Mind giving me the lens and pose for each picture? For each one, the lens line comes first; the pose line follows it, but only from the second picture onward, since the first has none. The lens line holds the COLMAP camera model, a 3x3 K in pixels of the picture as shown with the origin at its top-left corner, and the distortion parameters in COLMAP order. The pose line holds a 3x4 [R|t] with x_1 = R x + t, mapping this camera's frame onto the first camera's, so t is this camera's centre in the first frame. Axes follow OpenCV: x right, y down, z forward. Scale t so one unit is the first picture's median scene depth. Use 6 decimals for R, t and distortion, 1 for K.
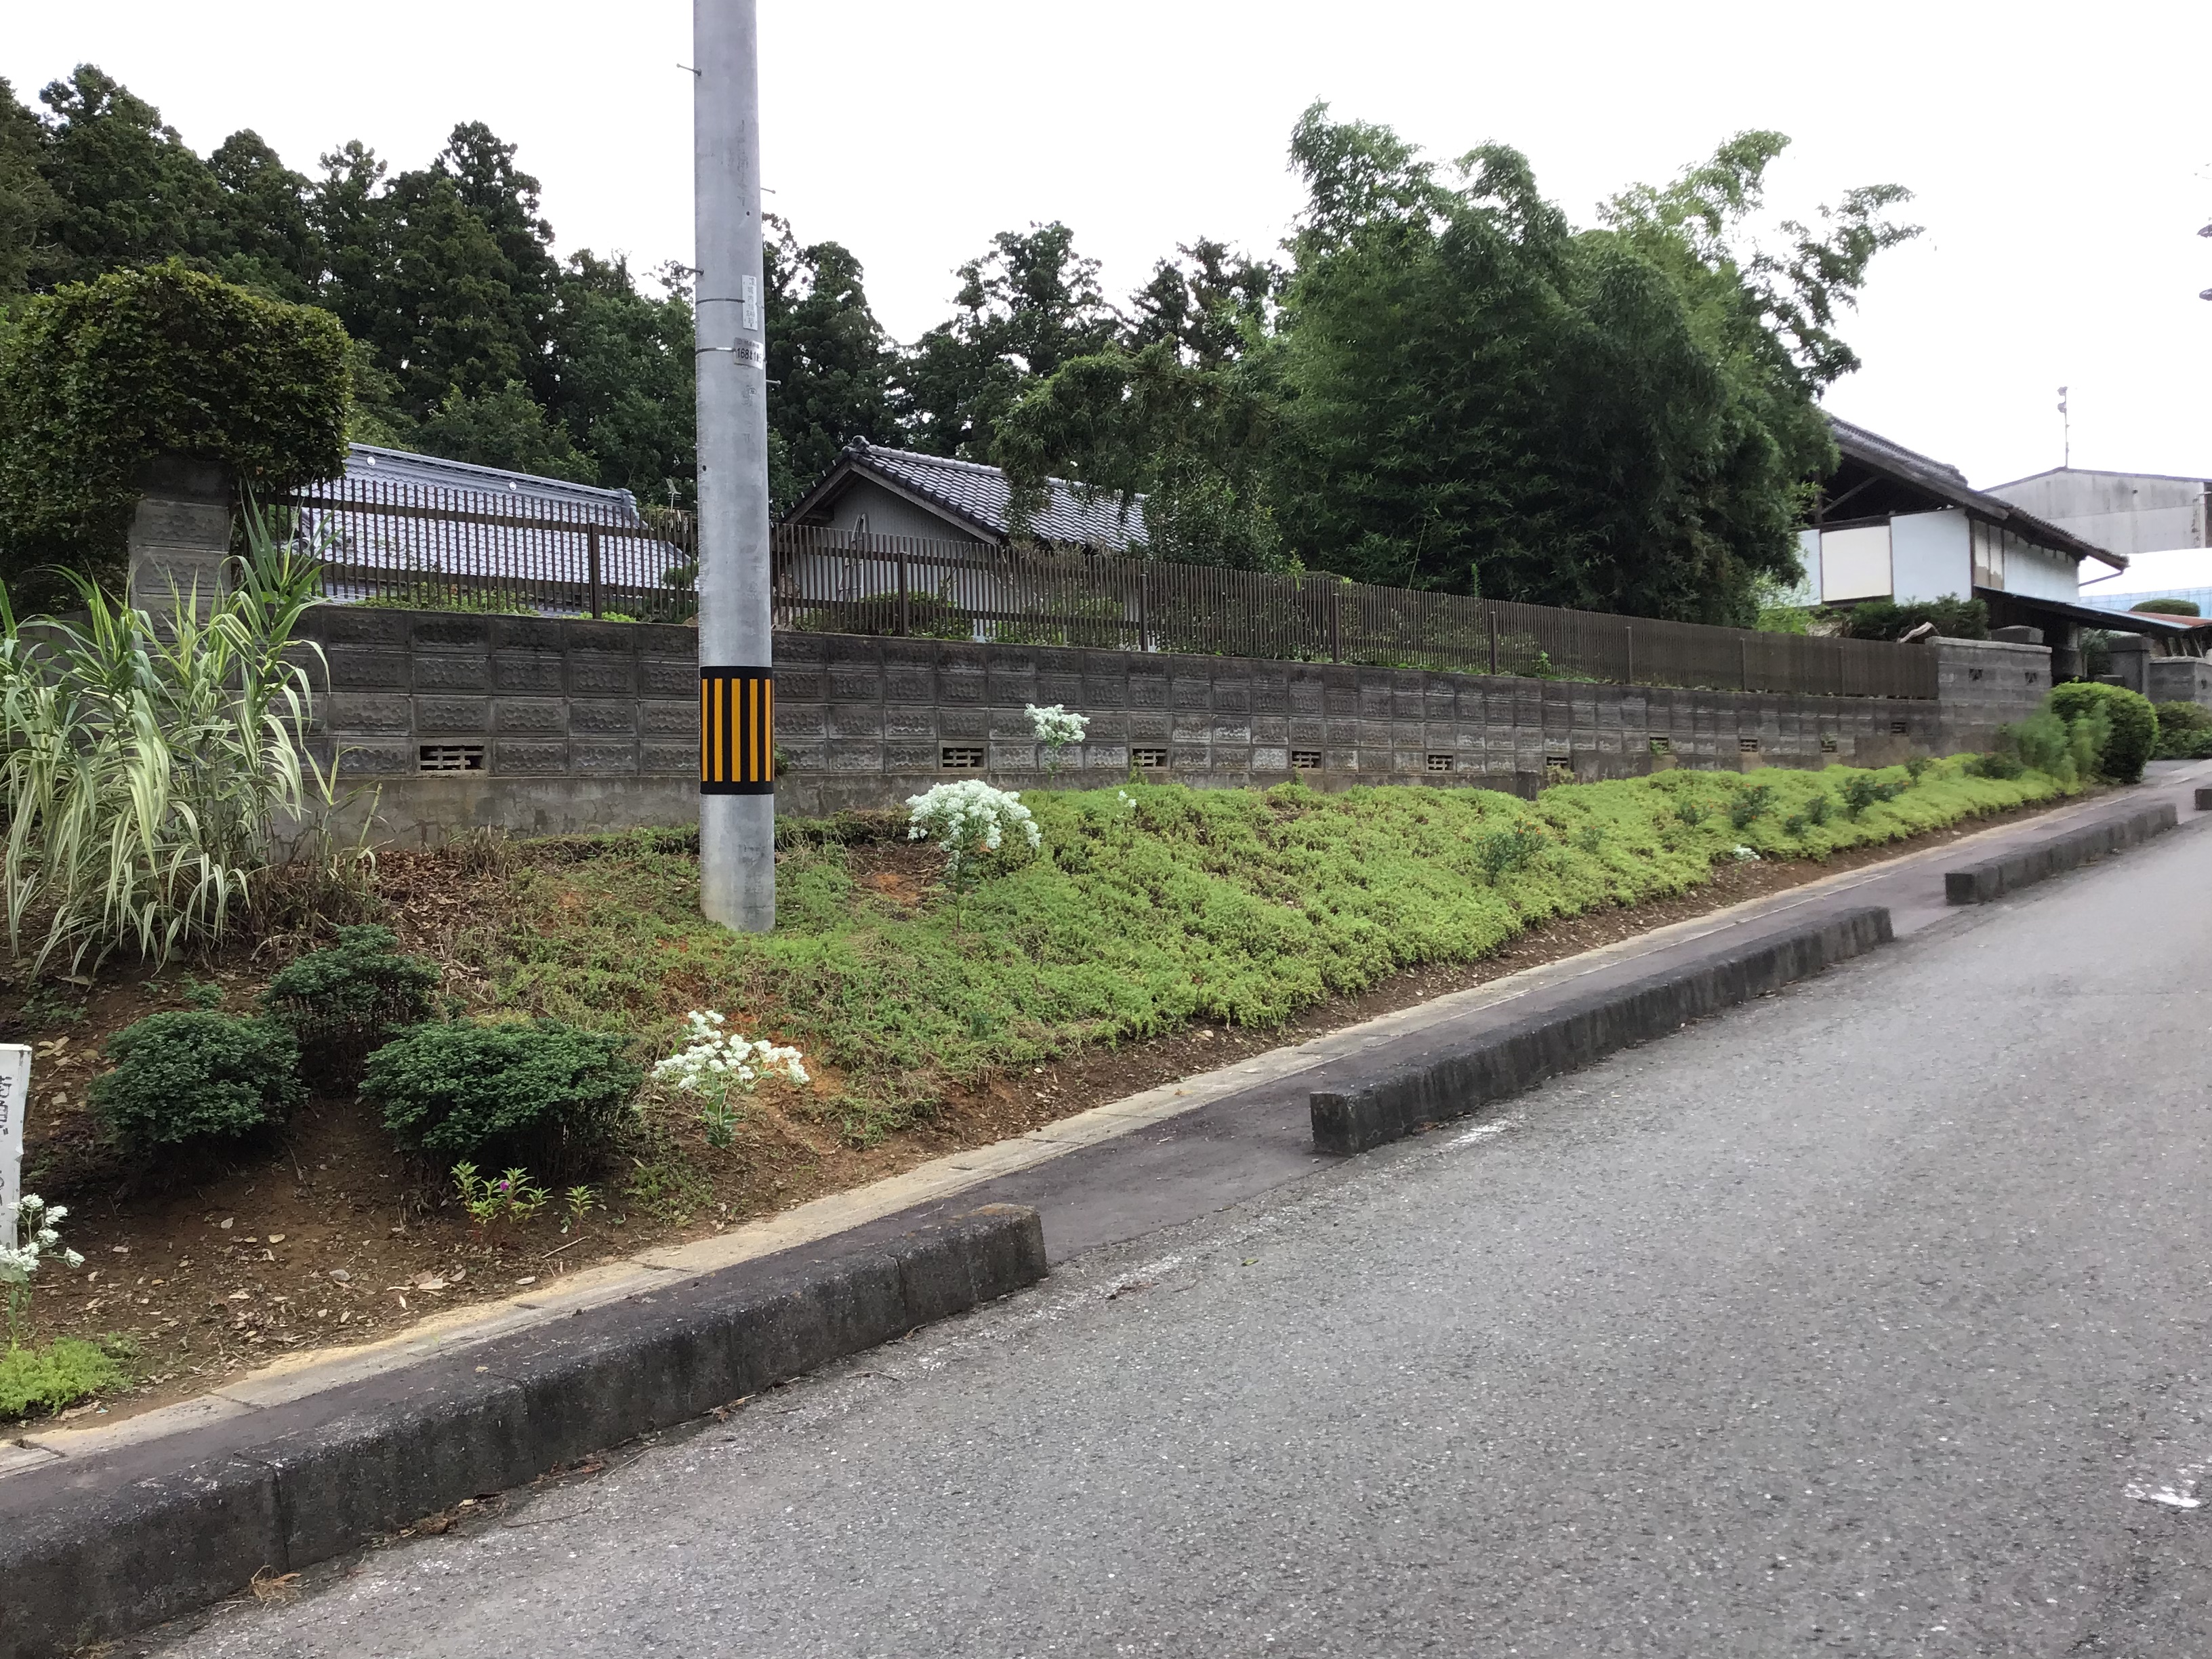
lens RADIAL K [[2009.6, 0, 1114.1], [0, 2009.6, 829.2], [0, 0, 1]] dist [0.085094, -0.152034]
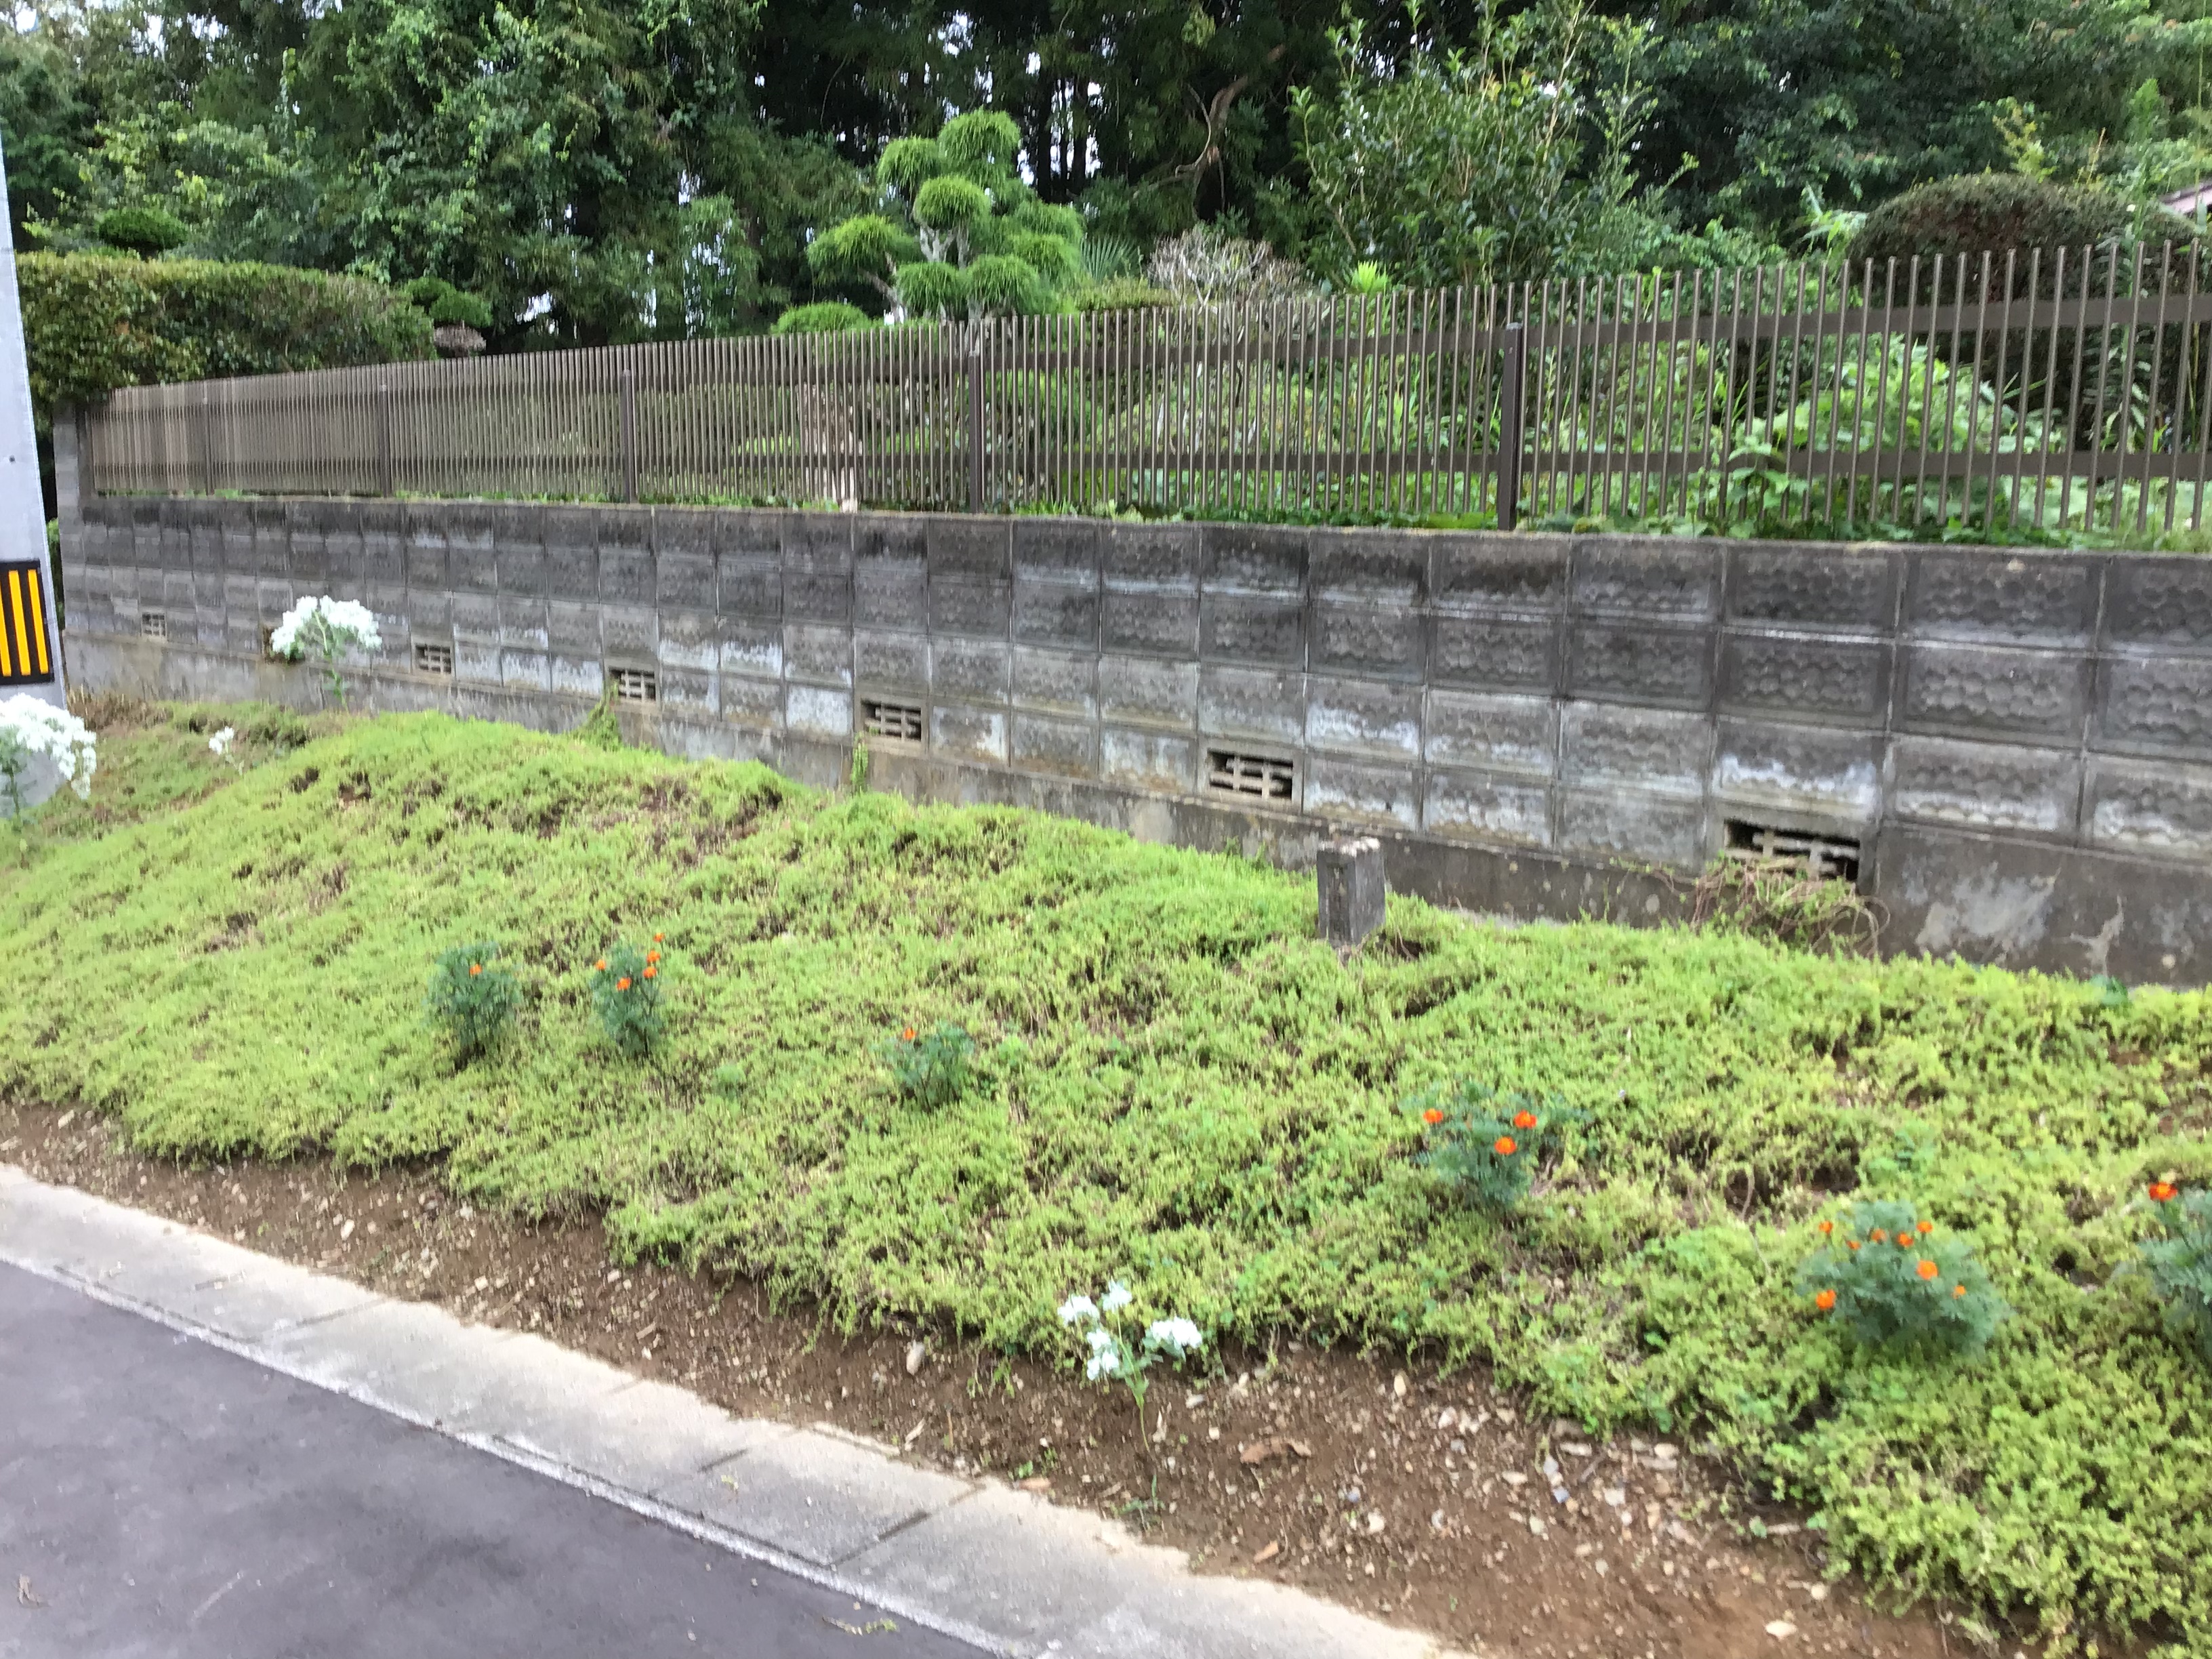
lens RADIAL K [[2009.6, 0, 1108.8], [0, 2009.6, 827.2], [0, 0, 1]] dist [0.085094, -0.152034]
pose [[-0.000513, 0.180931, -0.983496, 0.465420], [-0.020456, 0.983288, 0.180904, -0.079555], [0.999791, 0.020211, 0.003196, 0.858932]]
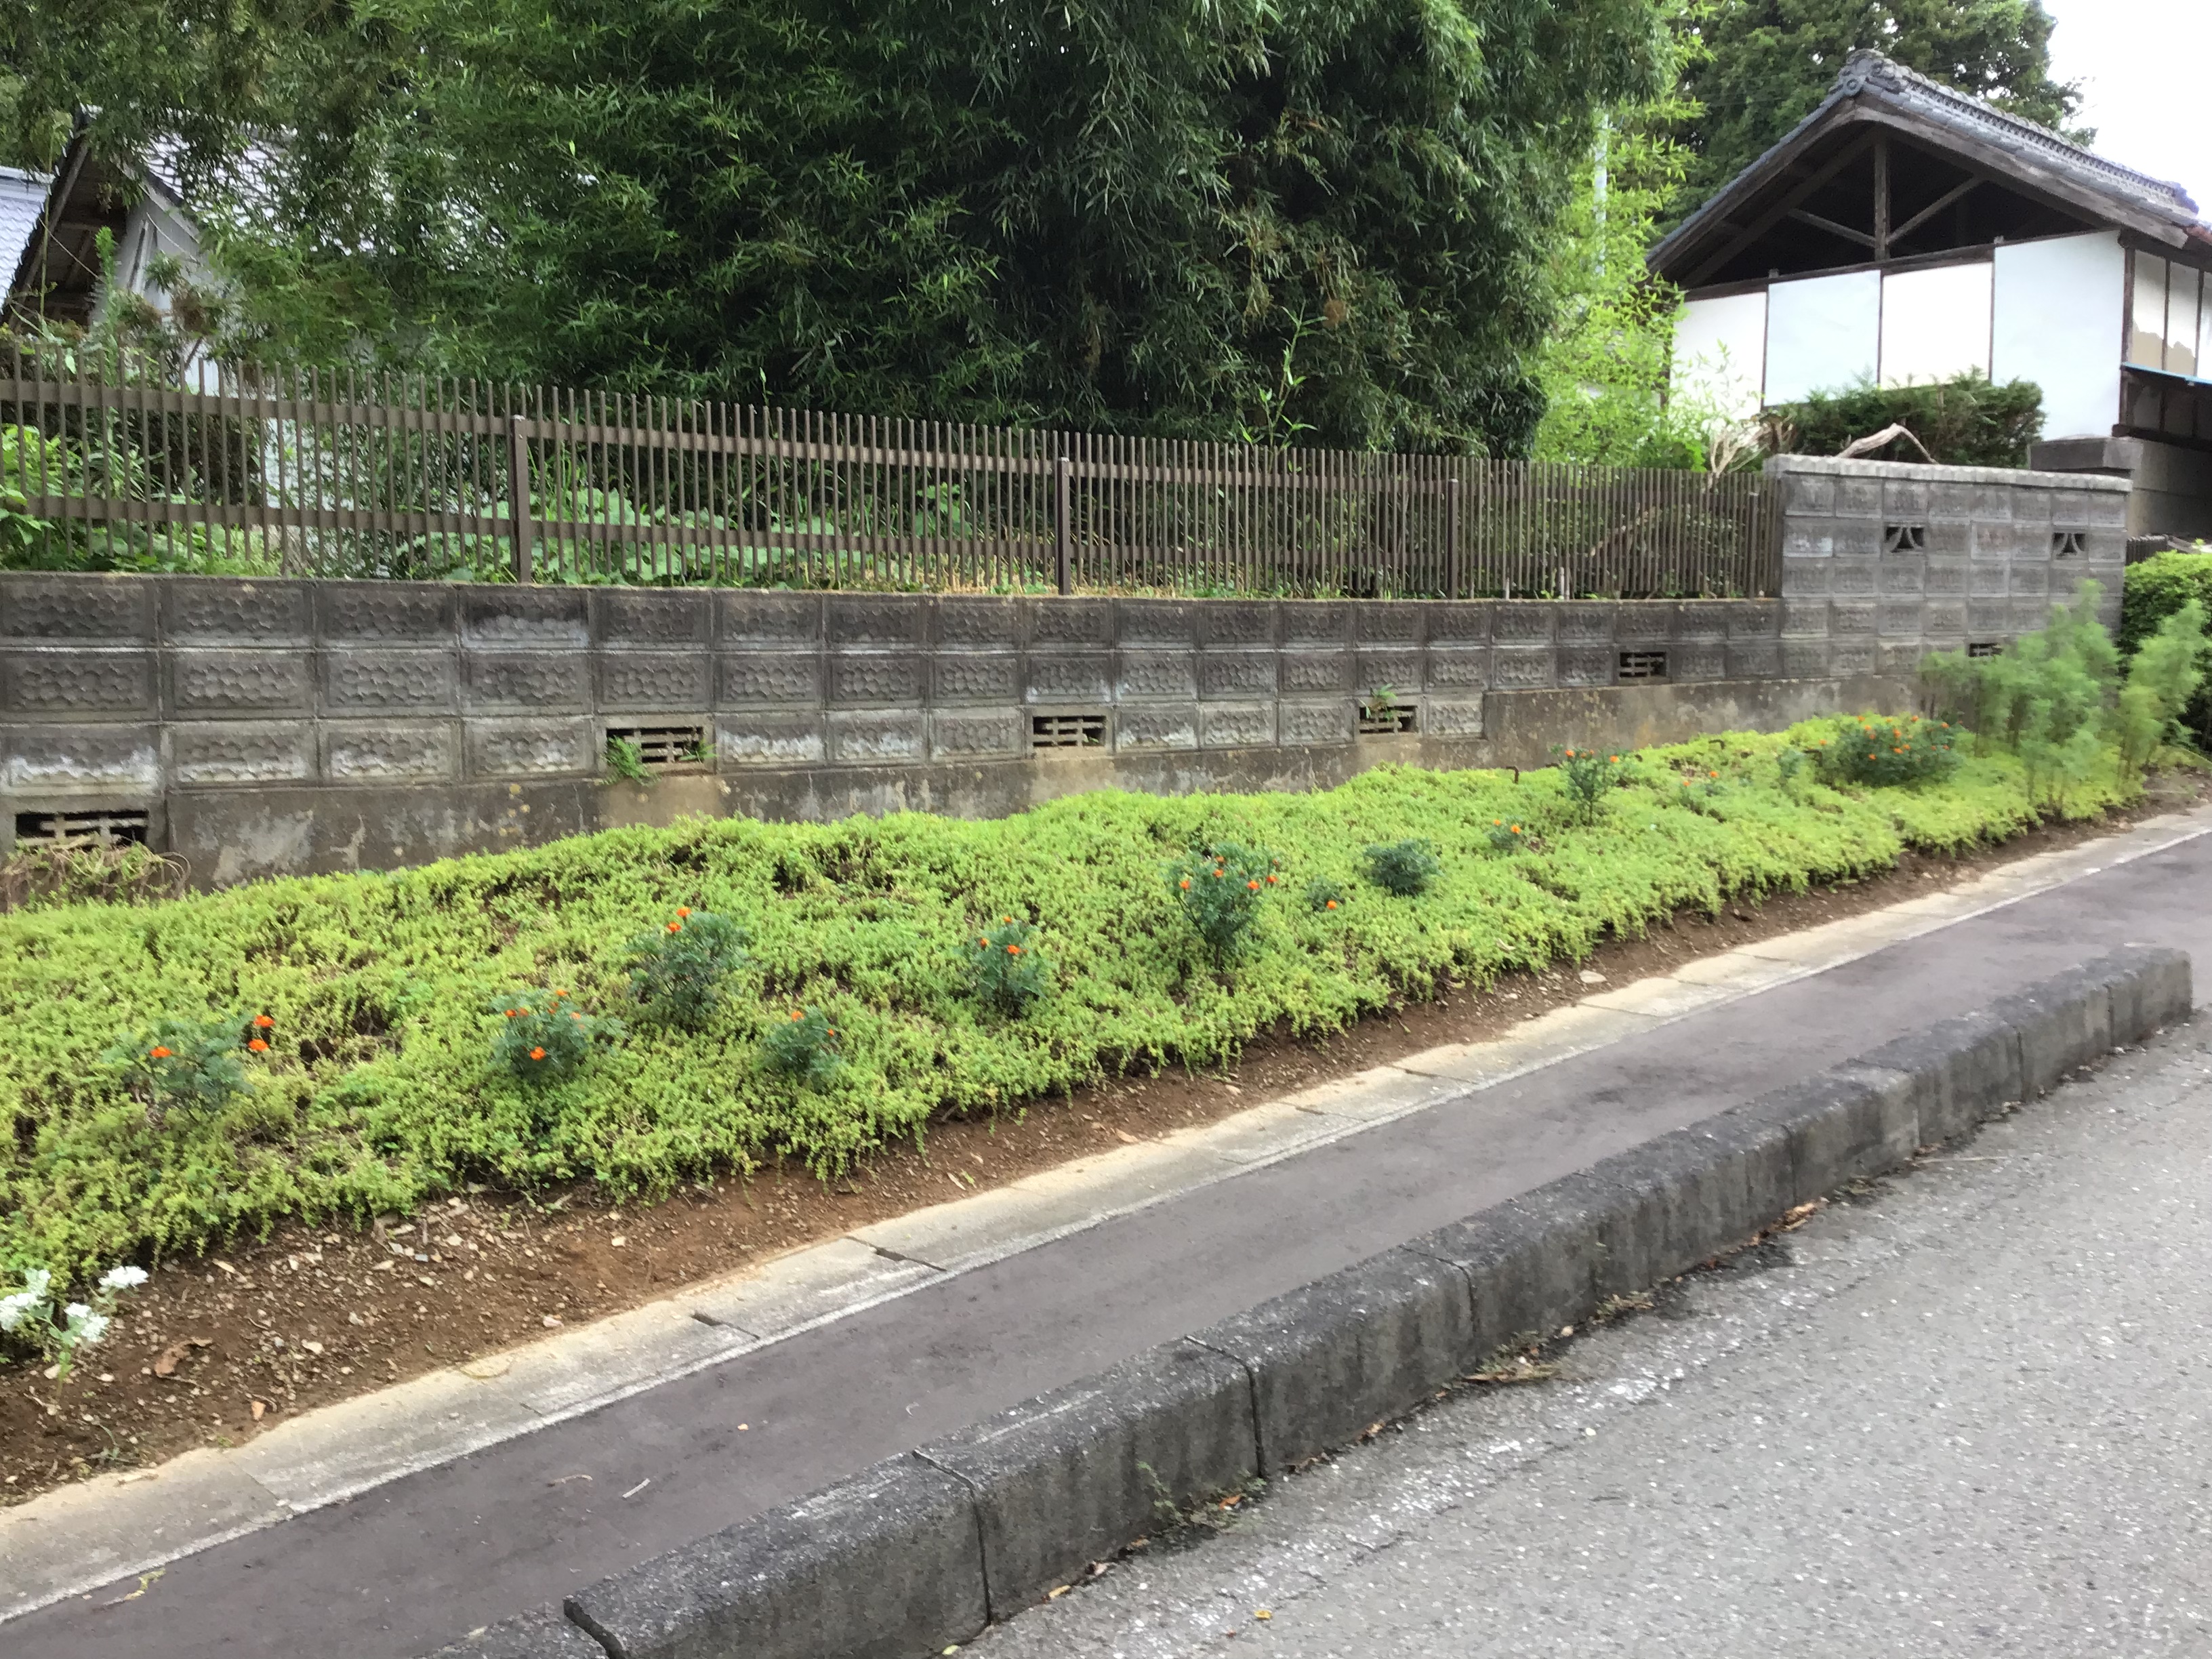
lens RADIAL K [[2009.6, 0, 1099.7], [0, 2009.6, 819.5], [0, 0, 1]] dist [0.085094, -0.152034]
pose [[0.987342, 0.040889, -0.153247, 0.410719], [-0.026694, 0.995255, 0.093564, -0.066016], [0.156345, -0.088289, 0.983749, 0.664077]]
